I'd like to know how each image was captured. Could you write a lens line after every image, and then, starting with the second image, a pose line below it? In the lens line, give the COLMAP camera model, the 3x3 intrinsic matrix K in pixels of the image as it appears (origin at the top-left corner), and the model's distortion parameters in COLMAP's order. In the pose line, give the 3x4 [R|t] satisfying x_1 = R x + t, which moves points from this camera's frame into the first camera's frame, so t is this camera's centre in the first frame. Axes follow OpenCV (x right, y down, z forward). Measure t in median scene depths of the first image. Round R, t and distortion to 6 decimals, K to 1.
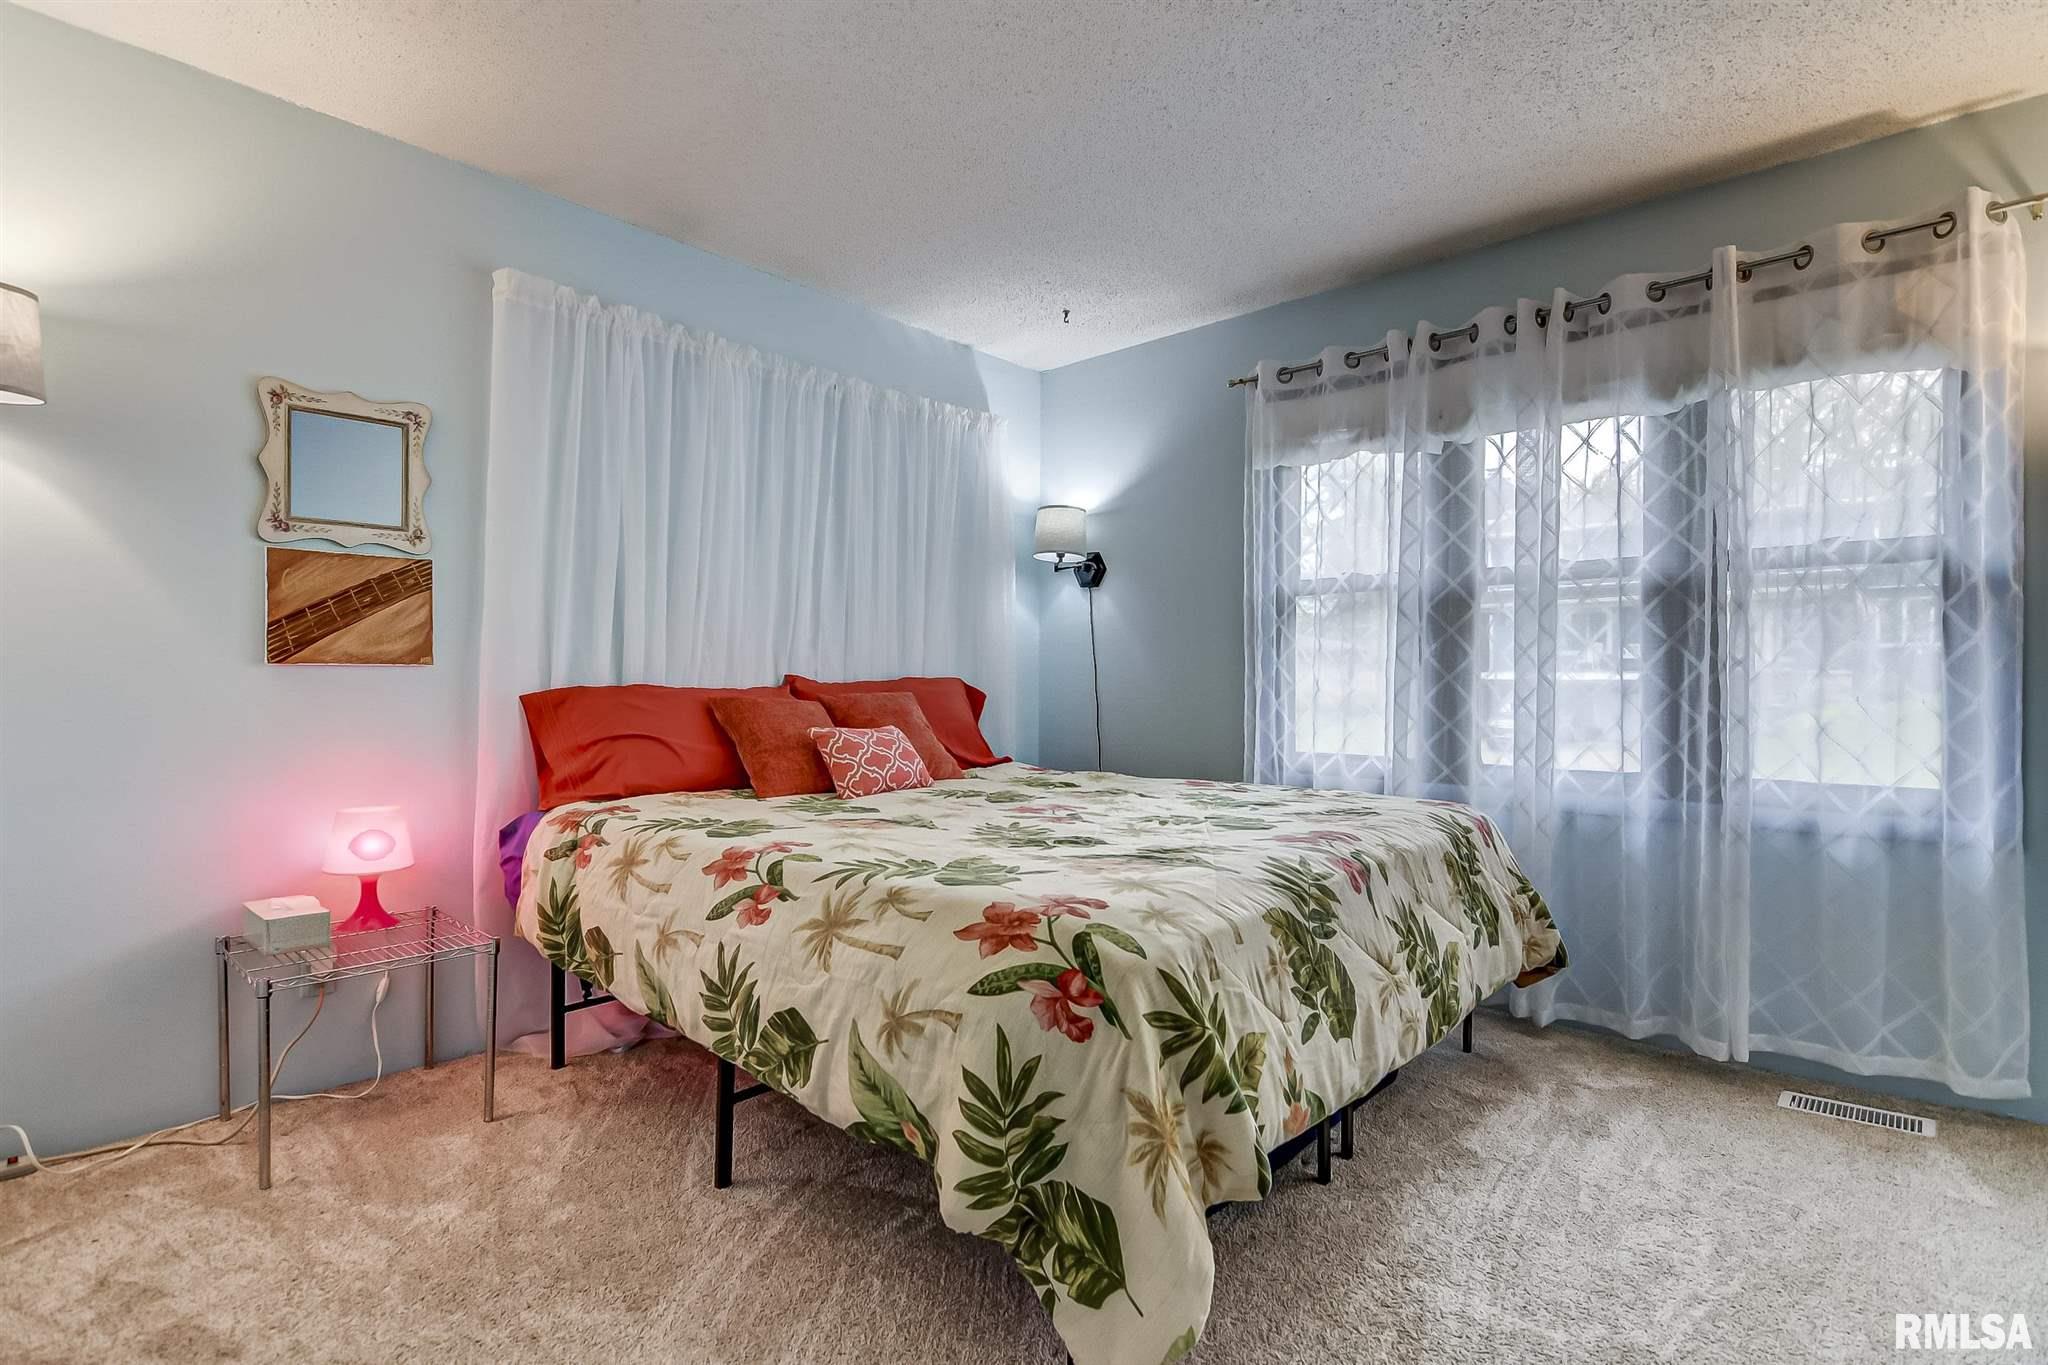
lens RADIAL K [[965.7, 0, 1010.7], [0, 965.7, 680.5], [0, 0, 1]] dist [0.005911, -0.003255]
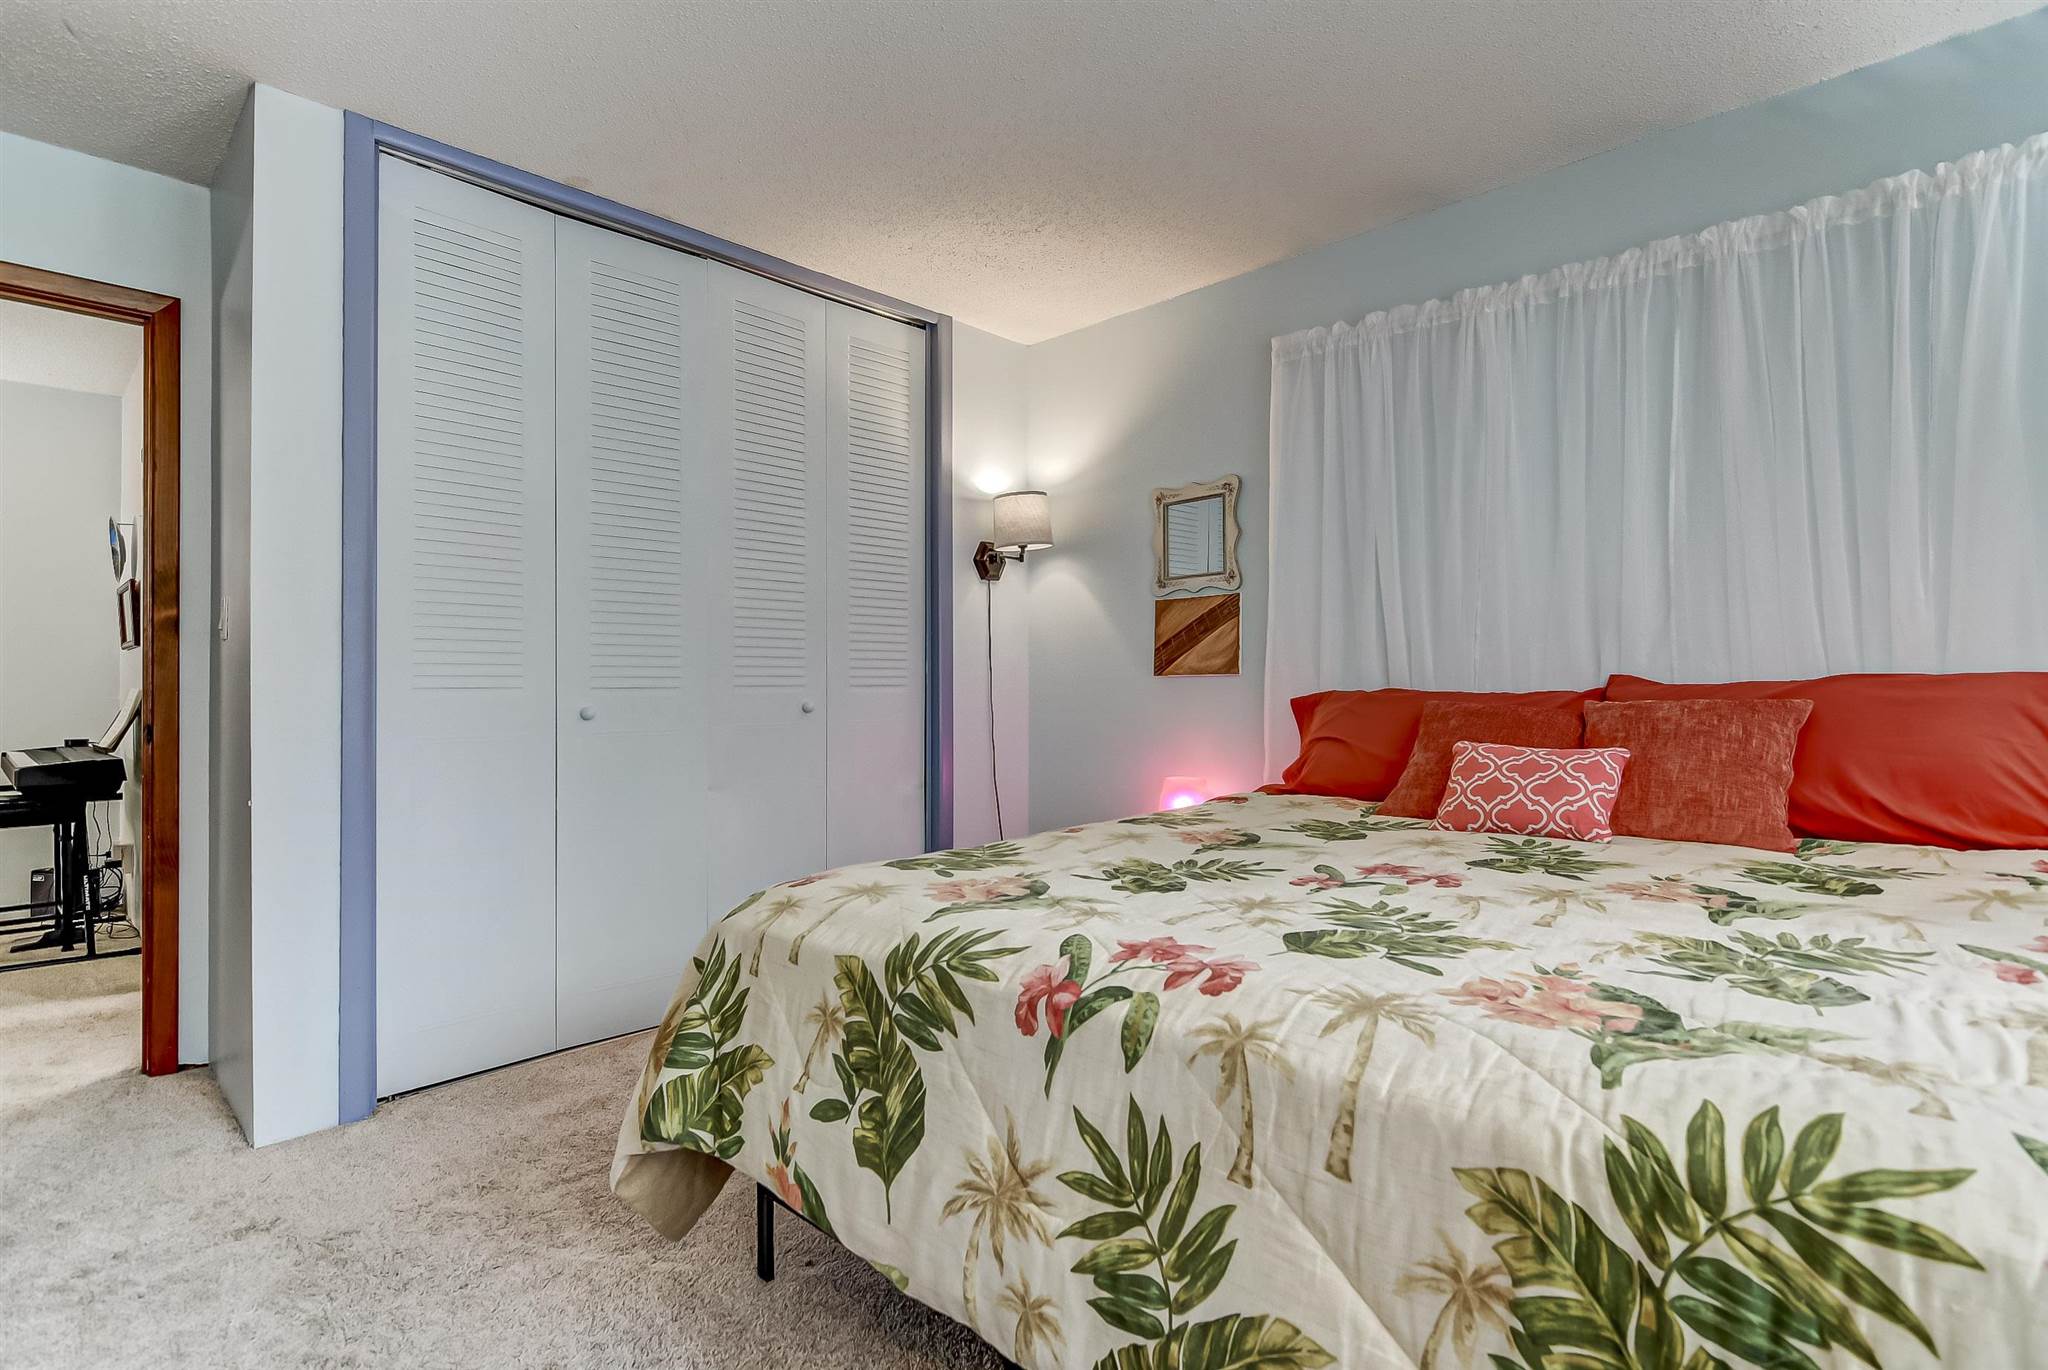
lens RADIAL K [[965.7, 0, 1010.4], [0, 965.7, 680.0], [0, 0, 1]] dist [0.005911, -0.003255]
pose [[-0.010424, -0.012434, -0.999868, 0.726209], [0.007441, 0.999894, -0.012512, 0.005678], [0.999918, -0.007571, -0.010331, 0.750376]]
